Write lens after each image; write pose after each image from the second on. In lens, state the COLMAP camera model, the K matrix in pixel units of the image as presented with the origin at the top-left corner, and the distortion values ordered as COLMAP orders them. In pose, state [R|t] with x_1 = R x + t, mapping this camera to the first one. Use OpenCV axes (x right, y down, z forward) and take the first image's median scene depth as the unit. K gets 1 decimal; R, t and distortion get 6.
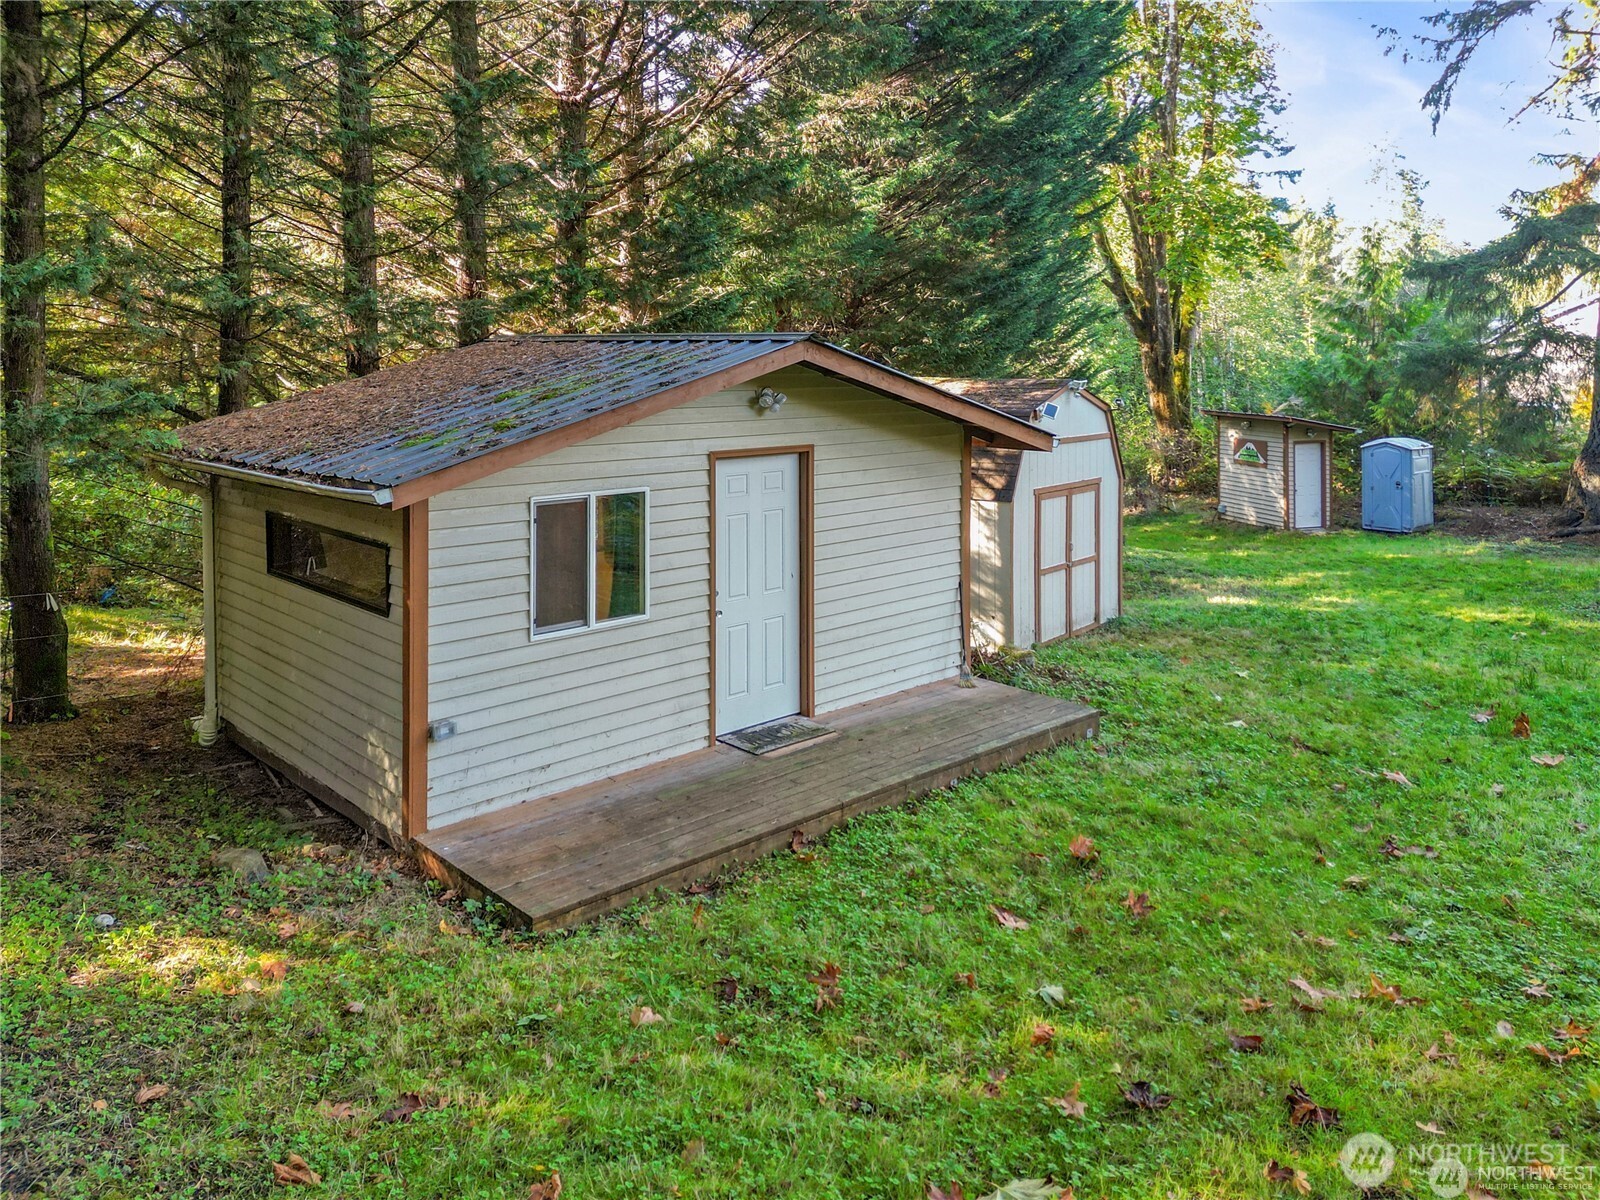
lens RADIAL K [[1202.0, 0, 793.7], [0, 1202.0, 365.1], [0, 0, 1]] dist [0.072474, -0.065717]
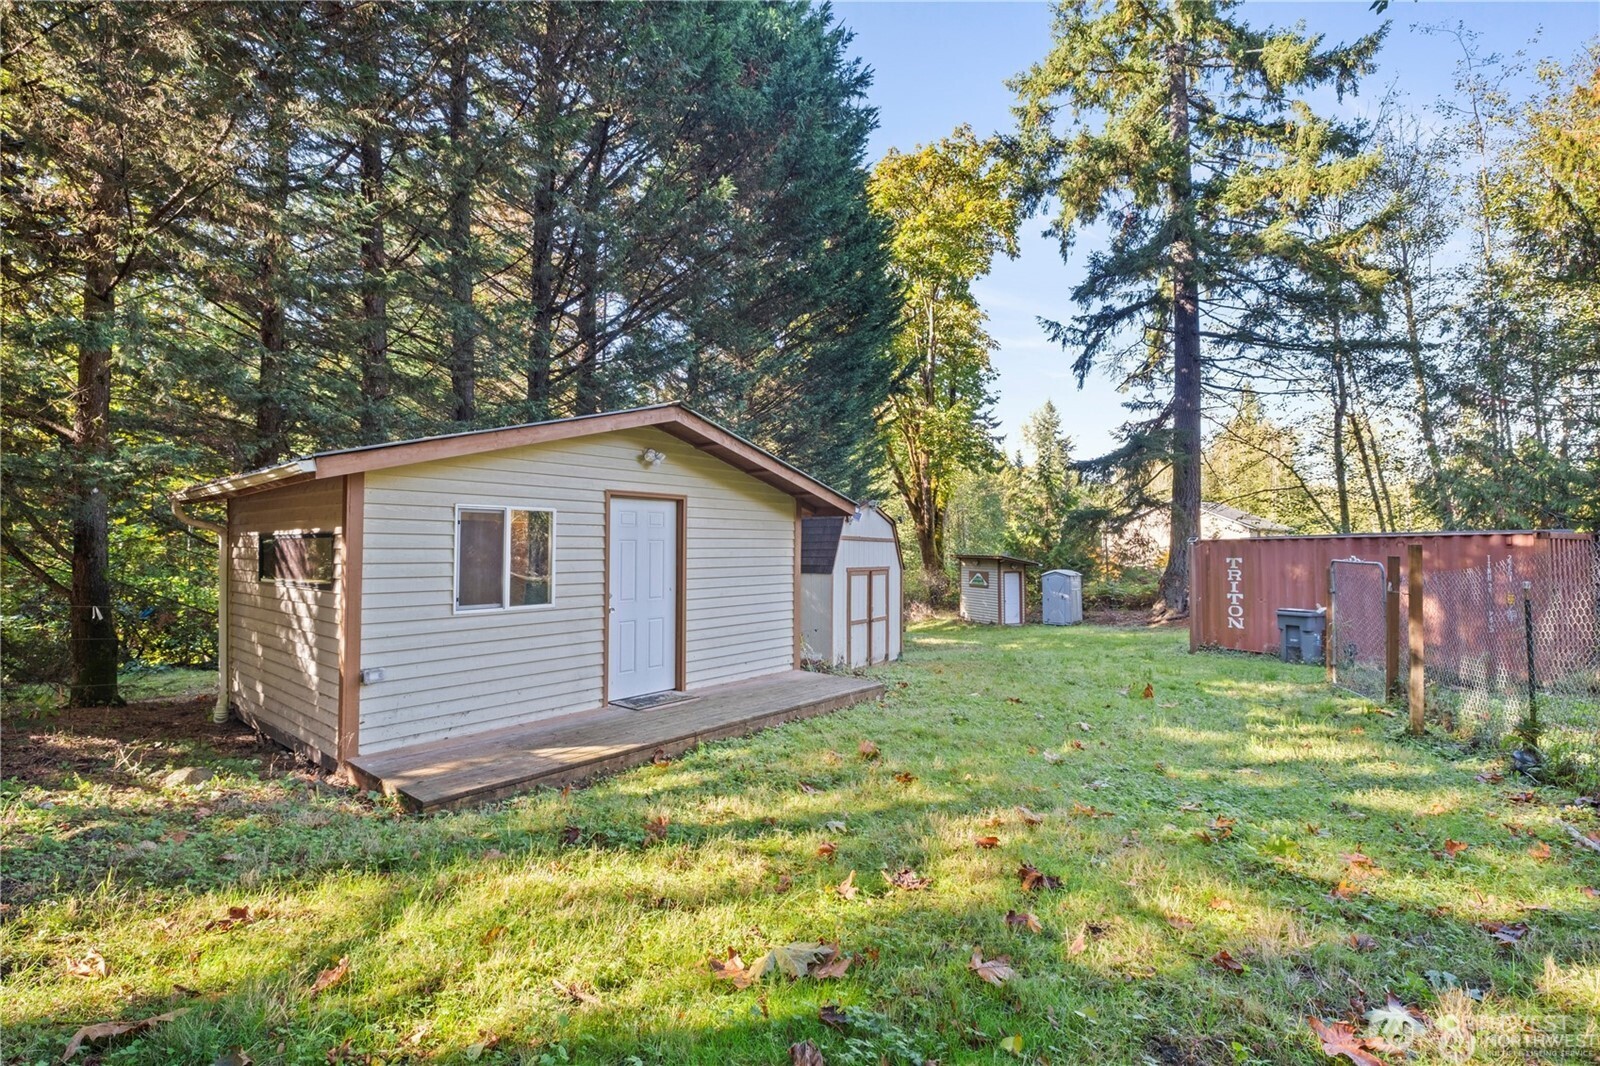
lens RADIAL K [[731.4, 0, 804.1], [0, 731.4, 525.1], [0, 0, 1]] dist [0.026379, -0.030147]
pose [[0.991767, 0.009239, 0.127722, 0.046696], [-0.004437, 0.999274, -0.037830, 0.140687], [-0.127979, 0.036952, 0.991088, 0.147887]]
